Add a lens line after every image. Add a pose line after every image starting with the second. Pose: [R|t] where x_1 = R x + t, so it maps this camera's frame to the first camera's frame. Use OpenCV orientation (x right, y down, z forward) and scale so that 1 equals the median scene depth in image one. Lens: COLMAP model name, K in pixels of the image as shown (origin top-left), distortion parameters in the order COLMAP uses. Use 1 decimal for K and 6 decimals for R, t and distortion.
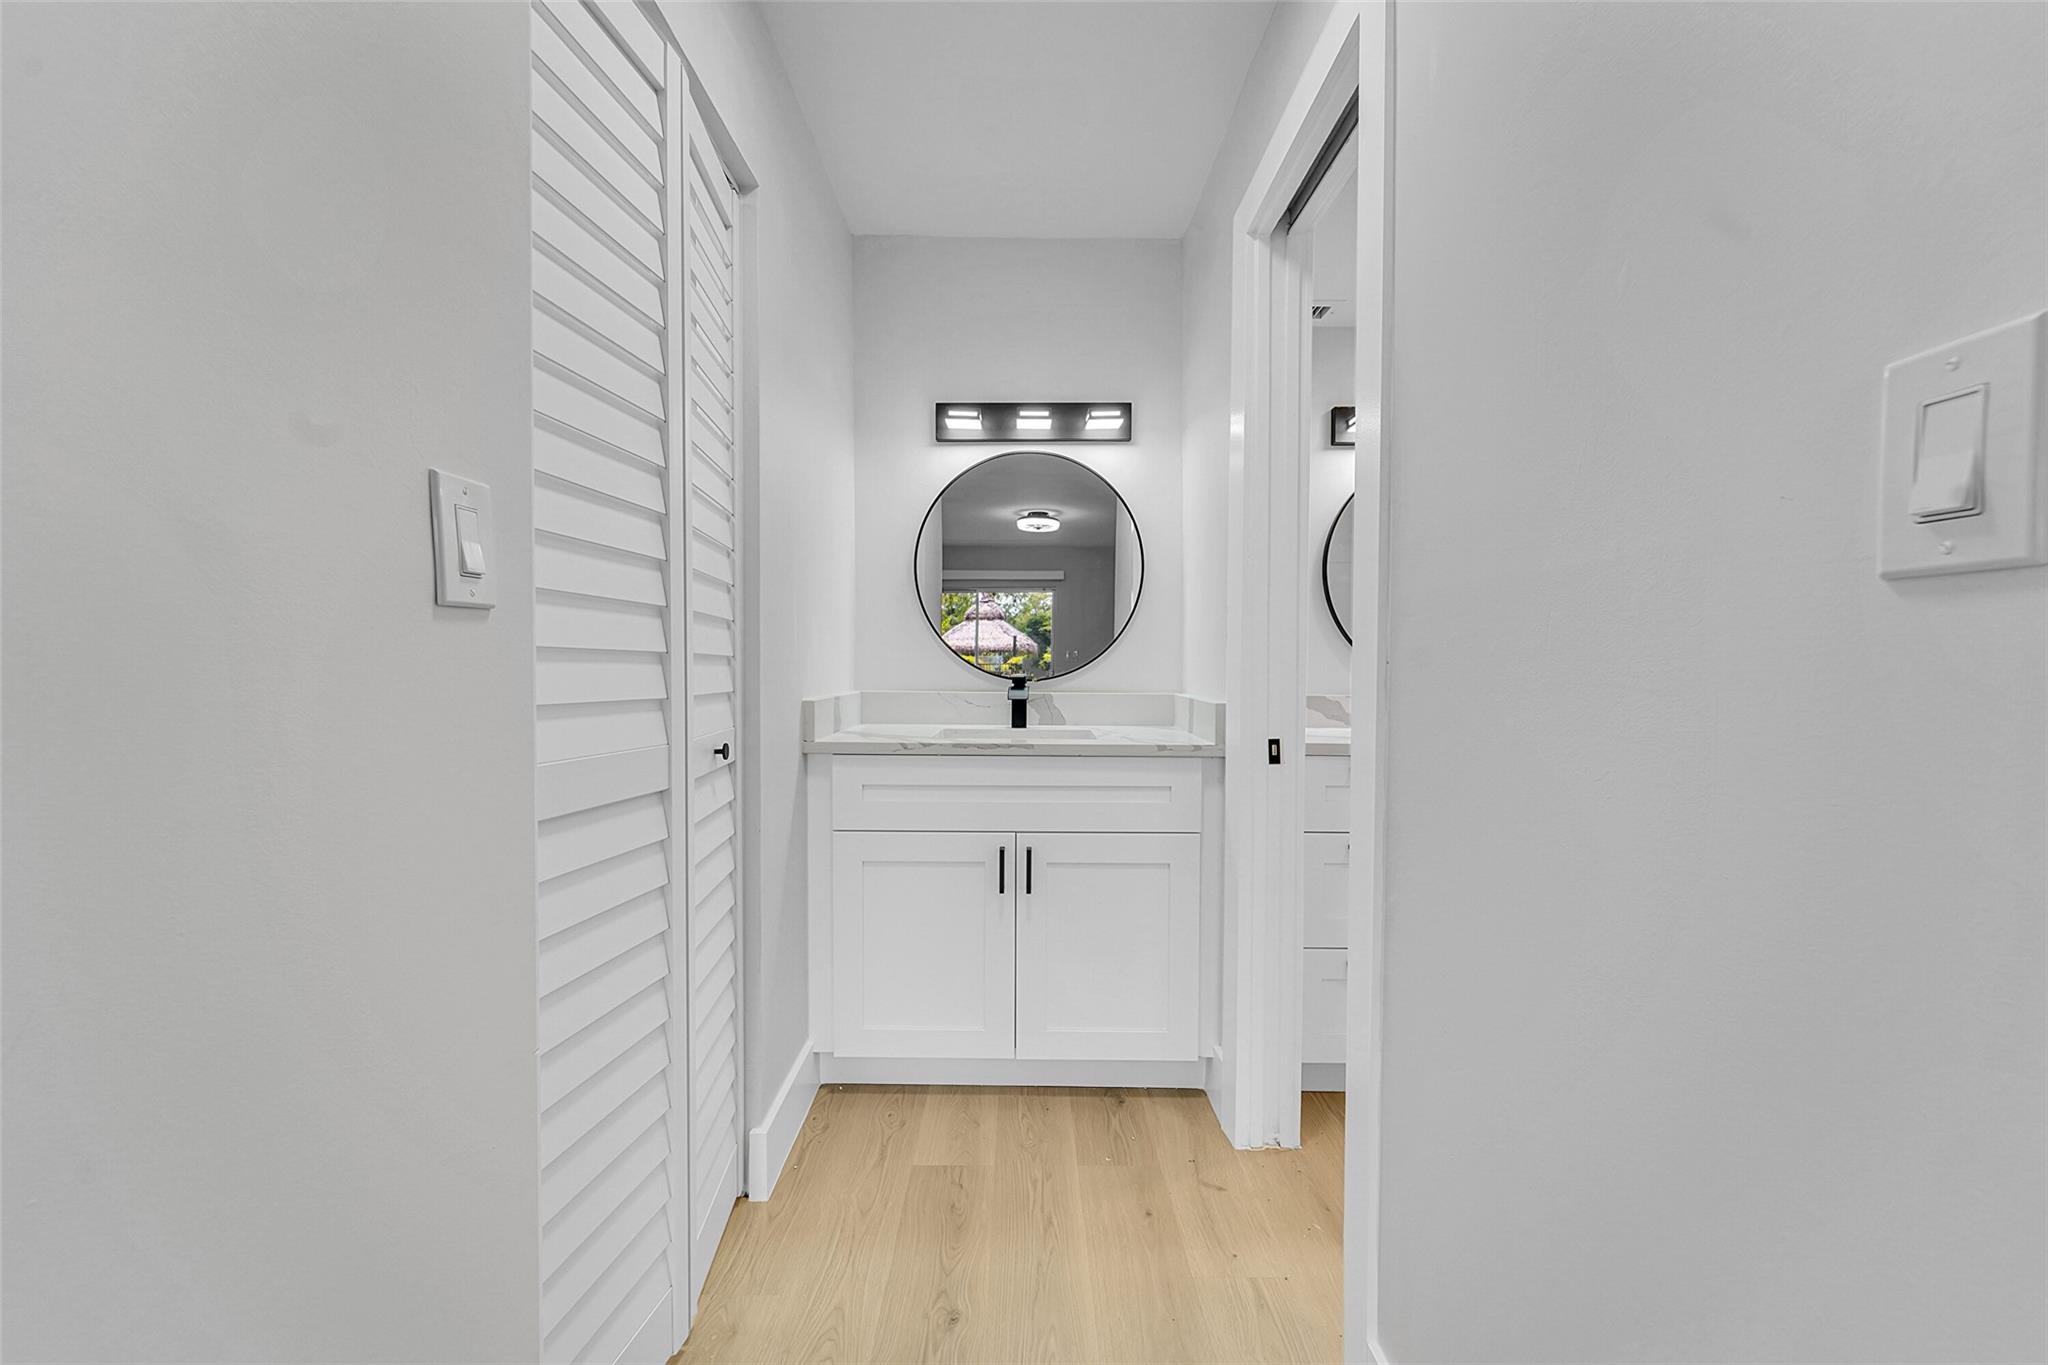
lens RADIAL K [[835.9, 0, 1028.2], [0, 835.9, 689.5], [0, 0, 1]] dist [0.002531, -0.000835]
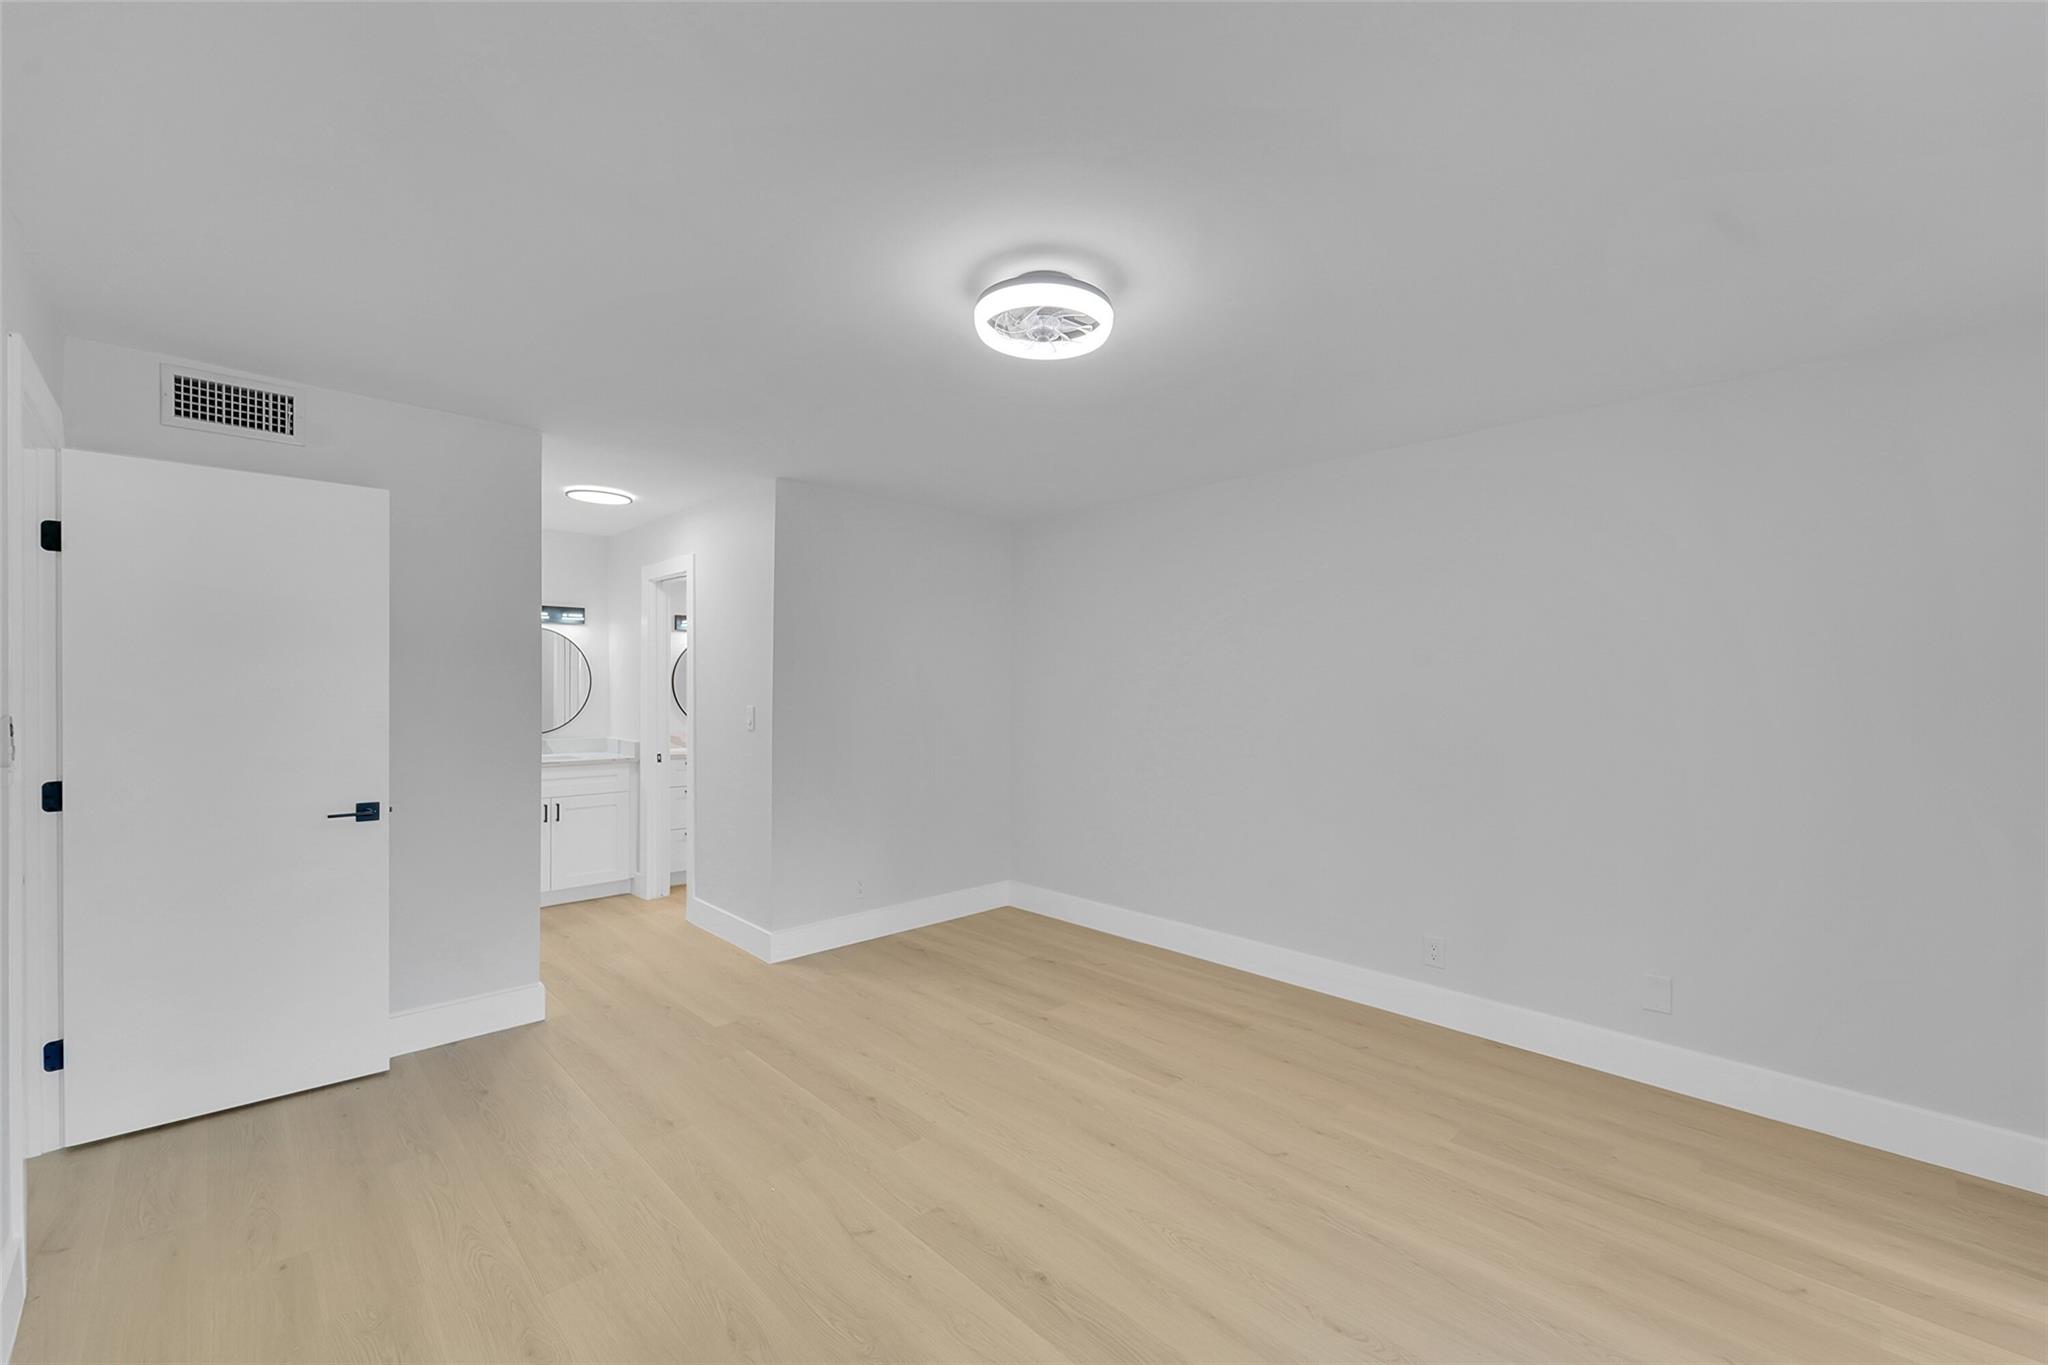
lens RADIAL K [[835.9, 0, 1027.3], [0, 835.9, 691.3], [0, 0, 1]] dist [0.002531, -0.000835]
pose [[0.726850, -0.008118, 0.686748, -0.683163], [0.020360, 0.999745, -0.009731, -0.091269], [-0.686494, 0.021055, 0.726830, -1.767233]]
